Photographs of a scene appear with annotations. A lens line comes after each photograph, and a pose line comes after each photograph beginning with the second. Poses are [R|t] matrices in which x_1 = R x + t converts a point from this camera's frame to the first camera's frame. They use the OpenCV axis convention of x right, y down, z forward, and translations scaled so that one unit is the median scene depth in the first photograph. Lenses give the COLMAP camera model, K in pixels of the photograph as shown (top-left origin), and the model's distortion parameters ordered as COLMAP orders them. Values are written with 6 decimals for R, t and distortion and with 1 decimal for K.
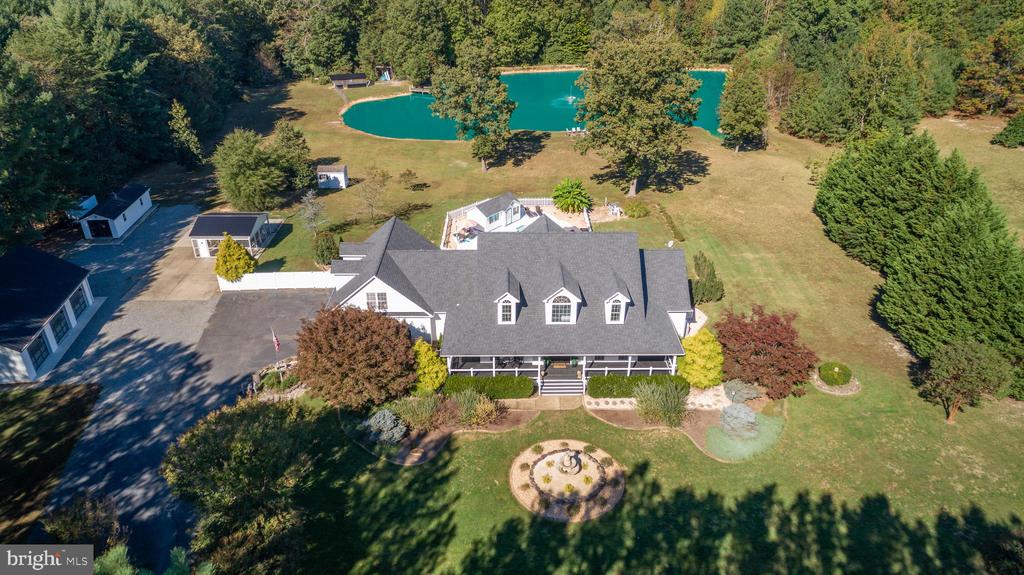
lens RADIAL K [[688.0, 0, 512.0], [0, 688.0, 287.5], [0, 0, 1]] dist [-0.006550, -0.000387]
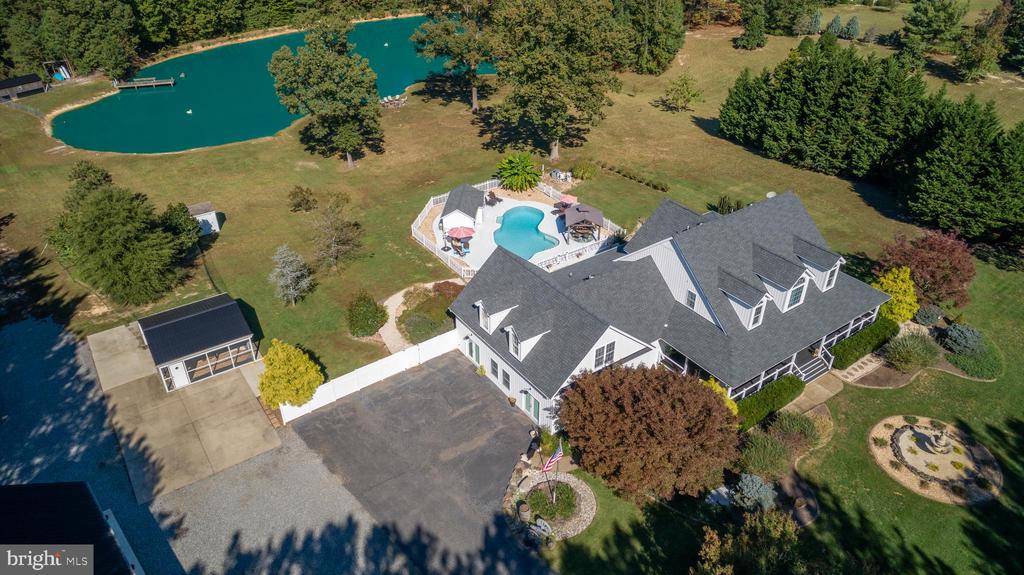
lens RADIAL K [[688.0, 0, 512.0], [0, 688.0, 287.5], [0, 0, 1]] dist [-0.006550, -0.000387]
pose [[0.826612, -0.303831, 0.473708, -0.439166], [0.268726, 0.952675, 0.142113, -0.134305], [-0.494468, 0.009825, 0.869140, 0.257524]]
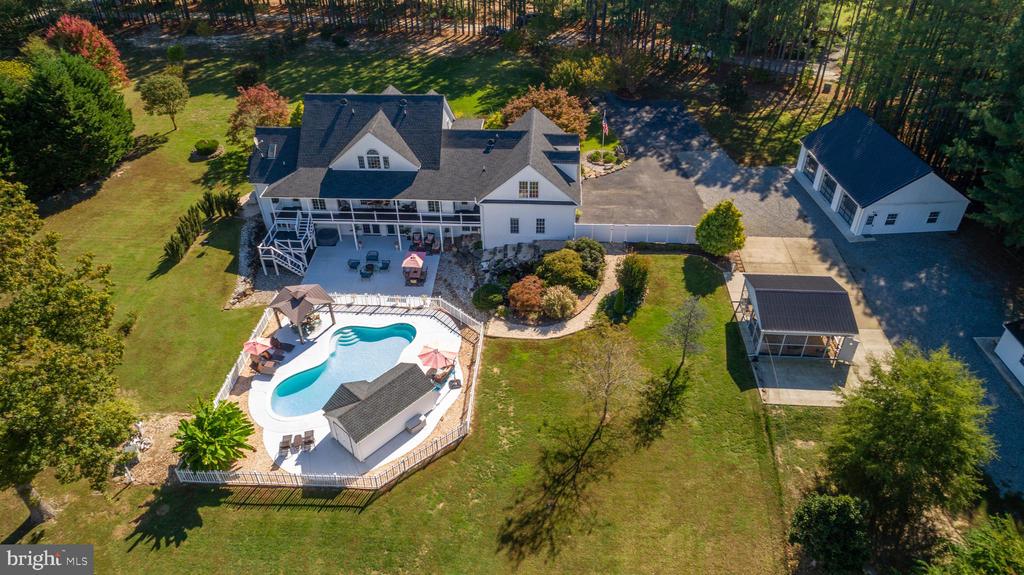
lens RADIAL K [[688.0, 0, 512.0], [0, 688.0, 287.5], [0, 0, 1]] dist [-0.006550, -0.000387]
pose [[-0.997783, -0.036345, 0.055754, -0.168629], [0.036717, 0.398108, 0.916603, -0.692556], [-0.055510, 0.916618, -0.395891, 1.219426]]
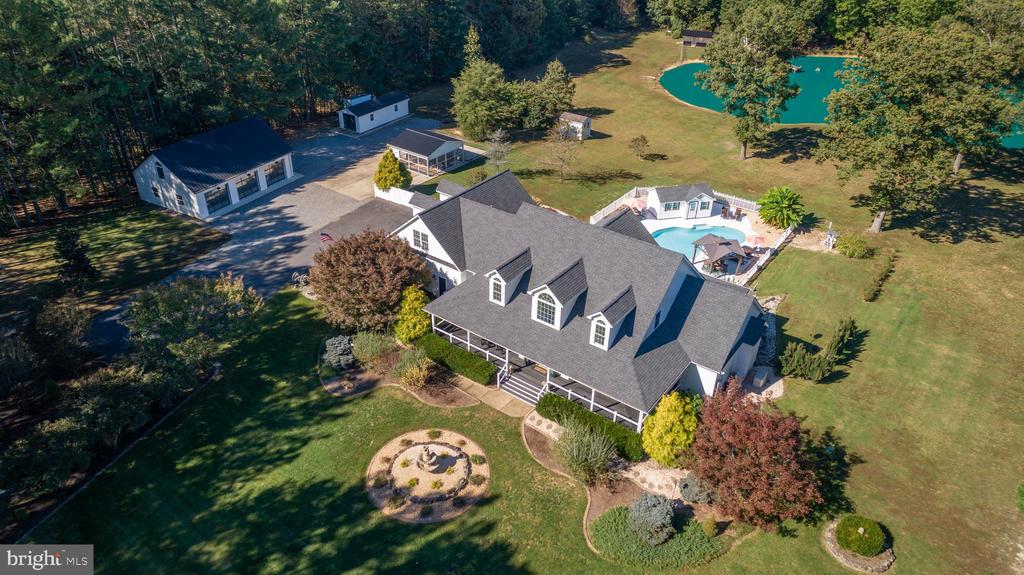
lens RADIAL K [[688.0, 0, 512.0], [0, 688.0, 287.5], [0, 0, 1]] dist [-0.006550, -0.000387]
pose [[0.796714, 0.333267, -0.504163, 0.309534], [-0.303811, 0.942002, 0.142587, -0.069614], [0.522442, 0.039569, 0.851756, 0.146084]]
